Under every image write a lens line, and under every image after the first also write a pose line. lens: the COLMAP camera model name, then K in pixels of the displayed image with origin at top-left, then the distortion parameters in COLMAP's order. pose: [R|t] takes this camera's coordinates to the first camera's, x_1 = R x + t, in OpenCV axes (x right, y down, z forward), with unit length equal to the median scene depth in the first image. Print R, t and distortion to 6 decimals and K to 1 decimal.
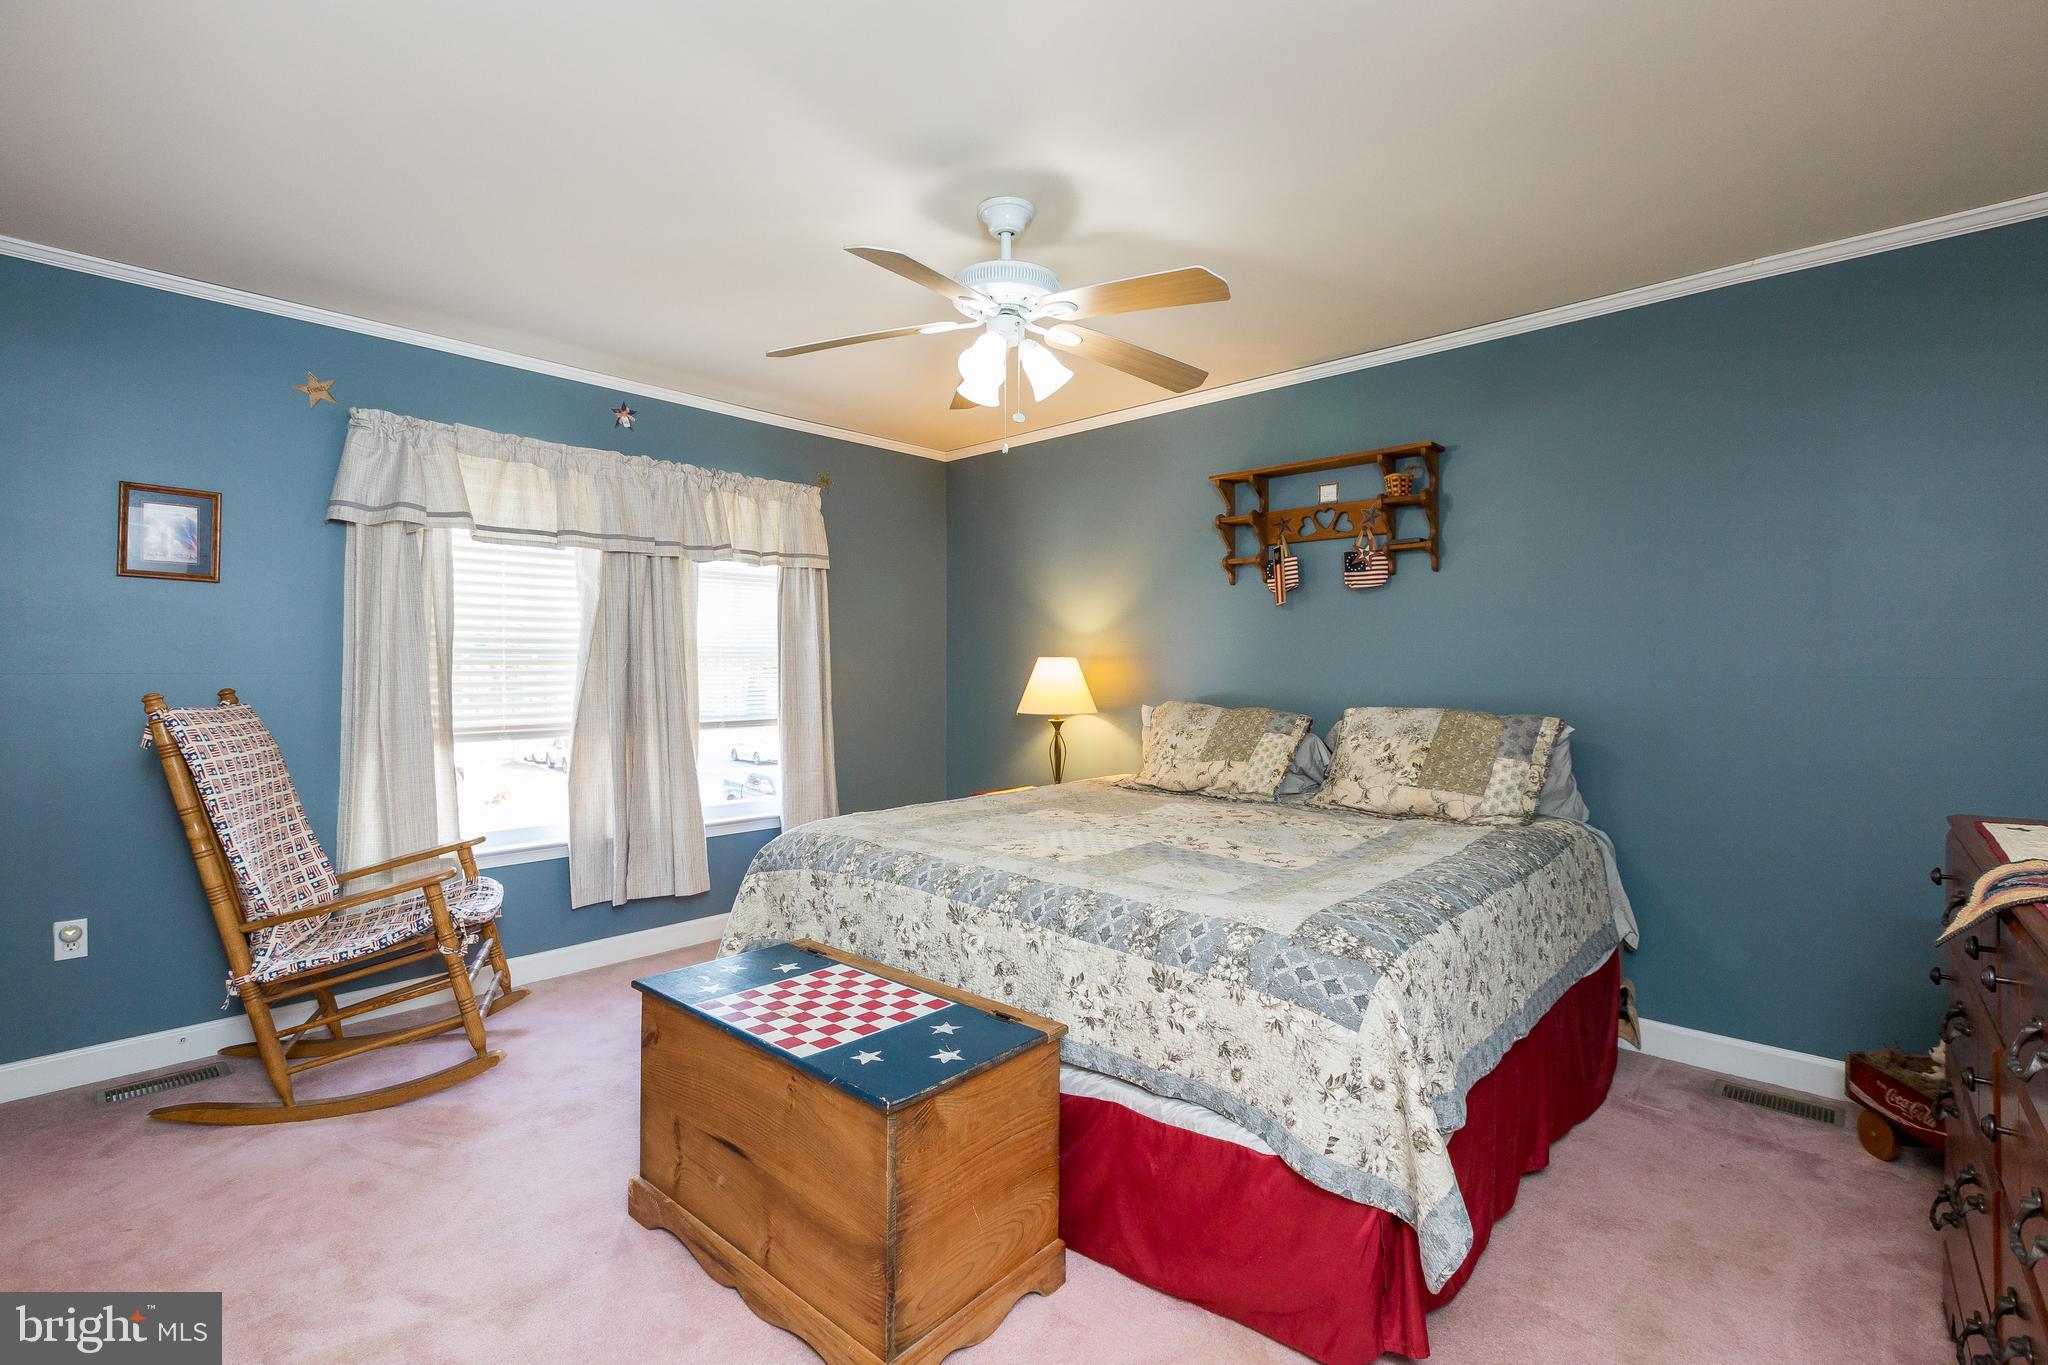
lens RADIAL K [[907.9, 0, 1013.2], [0, 907.9, 674.4], [0, 0, 1]] dist [0.000866, -0.001142]
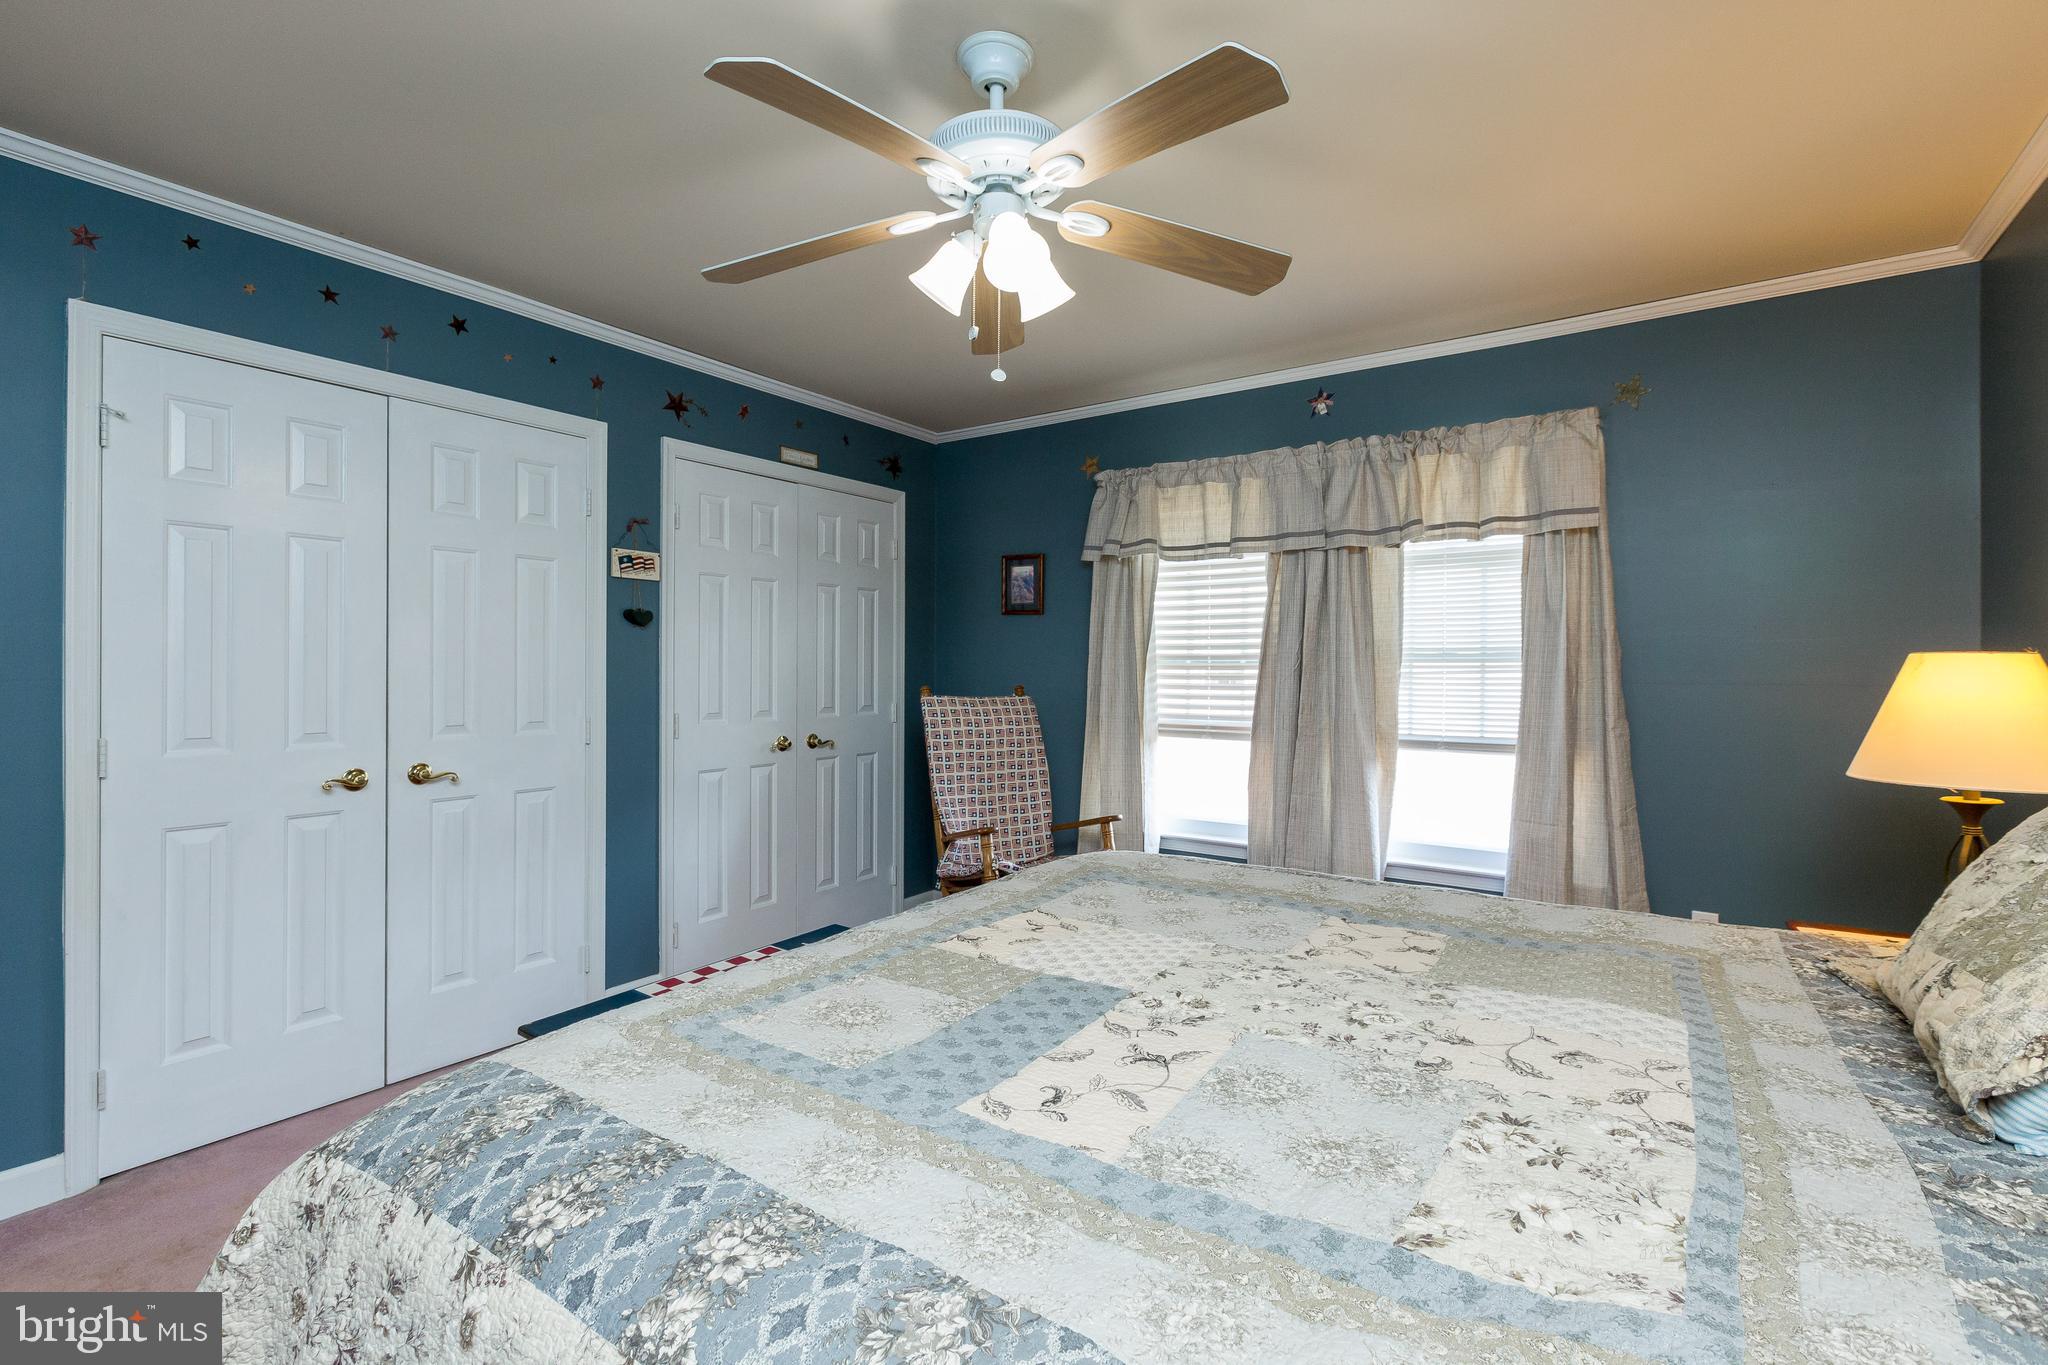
lens RADIAL K [[907.9, 0, 1007.5], [0, 907.9, 668.5], [0, 0, 1]] dist [0.000866, -0.001142]
pose [[0.158368, 0.003190, -0.987375, 0.447525], [-0.007216, 0.999972, 0.002073, -0.011966], [0.987354, 0.006797, 0.158387, 0.544190]]
